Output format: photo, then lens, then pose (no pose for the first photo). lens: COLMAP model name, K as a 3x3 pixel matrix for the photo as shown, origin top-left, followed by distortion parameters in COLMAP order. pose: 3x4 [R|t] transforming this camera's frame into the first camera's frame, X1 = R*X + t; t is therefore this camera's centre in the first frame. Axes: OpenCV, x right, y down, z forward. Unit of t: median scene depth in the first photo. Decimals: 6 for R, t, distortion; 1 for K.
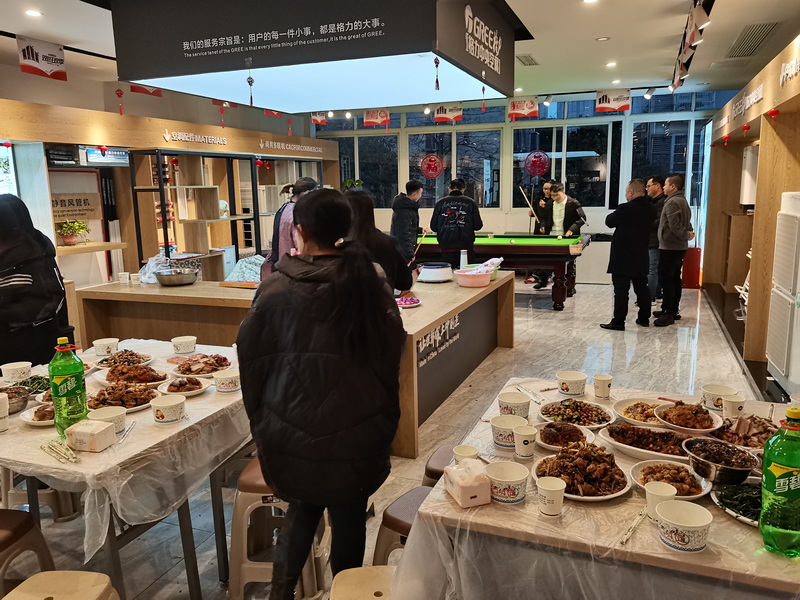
lens RADIAL K [[636.9, 0, 402.2], [0, 636.9, 301.6], [0, 0, 1]] dist [0.014164, 0.001415]
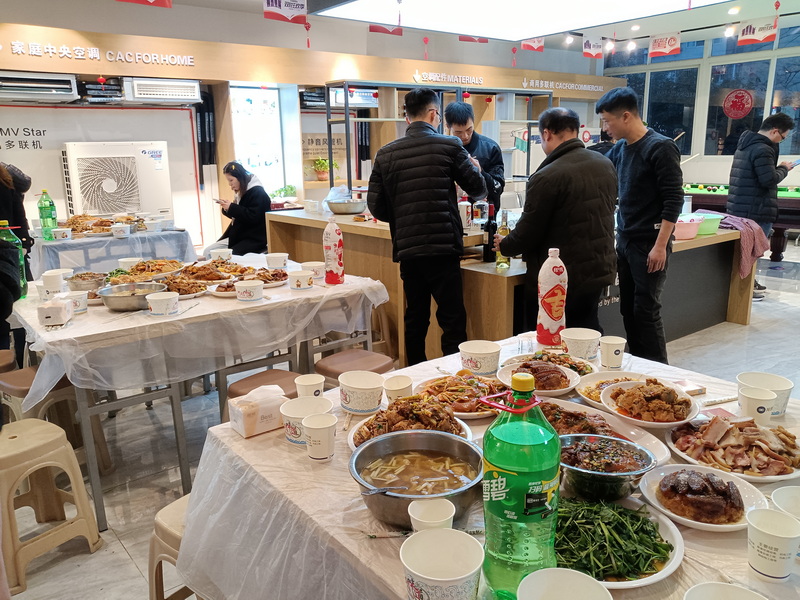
lens RADIAL K [[637.1, 0, 396.8], [0, 637.1, 305.8], [0, 0, 1]] dist [0.036660, -0.047017]
pose [[0.862530, 0.125277, -0.490252, 0.178388], [-0.090204, 0.991416, 0.094642, 0.012913], [0.497900, -0.037409, 0.866427, 0.094784]]
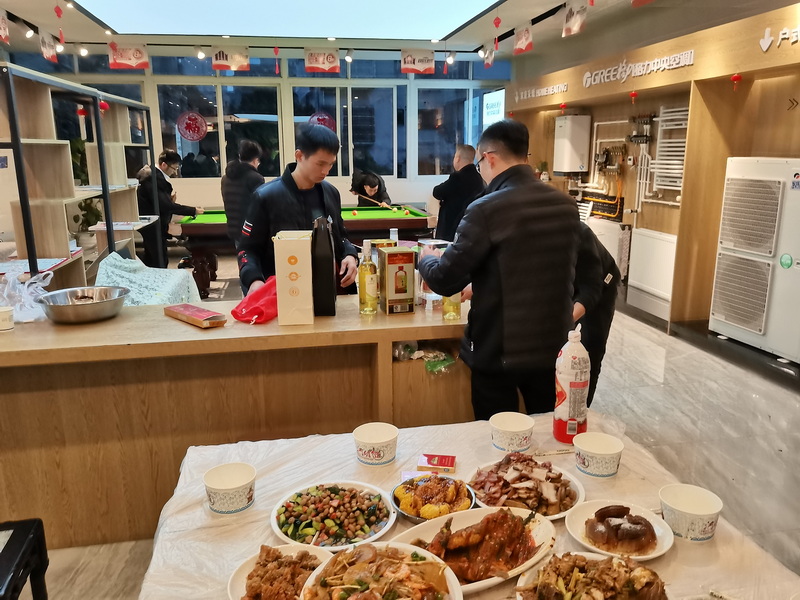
lens RADIAL K [[636.9, 0, 395.5], [0, 636.9, 296.7], [0, 0, 1]] dist [0.014164, 0.001415]
pose [[0.850399, -0.105127, 0.515529, -0.298246], [0.085232, 0.994419, 0.062188, -0.041425], [-0.519189, -0.008945, 0.854613, 0.283055]]
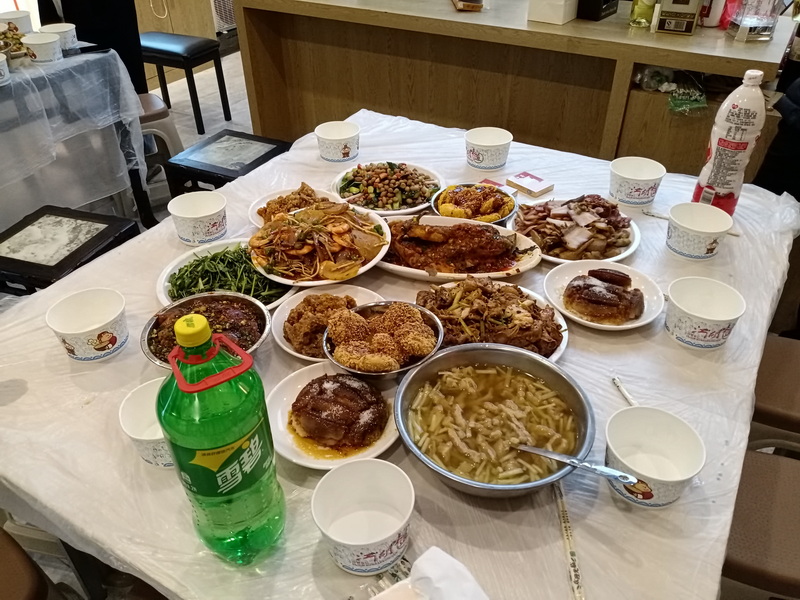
lens RADIAL K [[637.1, 0, 404.3], [0, 637.1, 298.7], [0, 0, 1]] dist [0.036660, -0.047017]
pose [[0.987099, 0.108530, -0.117718, -0.170966], [-0.044994, 0.893612, 0.446580, -0.024000], [0.153661, -0.435522, 0.886966, 0.253394]]
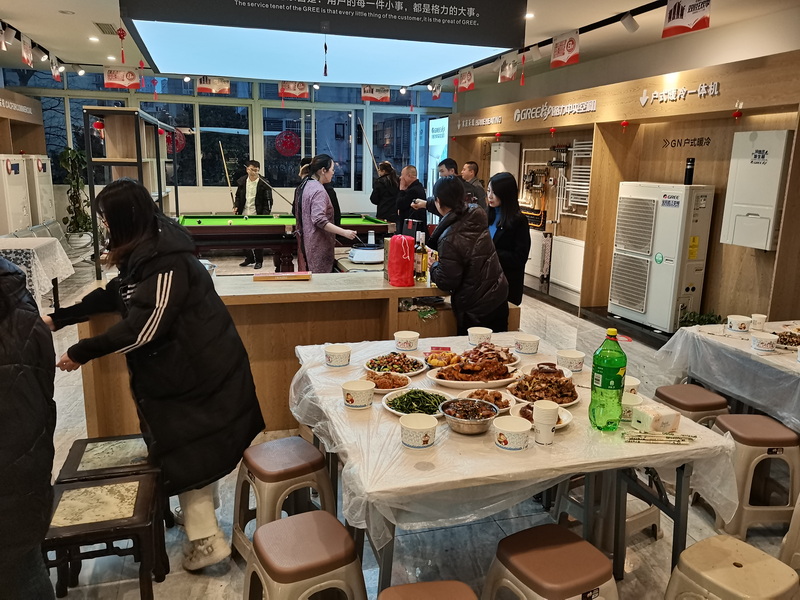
lens RADIAL K [[636.9, 0, 400.2], [0, 636.9, 302.9], [0, 0, 1]] dist [0.014164, 0.001415]
pose [[0.786444, -0.097913, 0.609852, -0.463654], [0.075659, 0.995191, 0.062214, -0.023041], [-0.613011, -0.002787, 0.790070, 0.143048]]
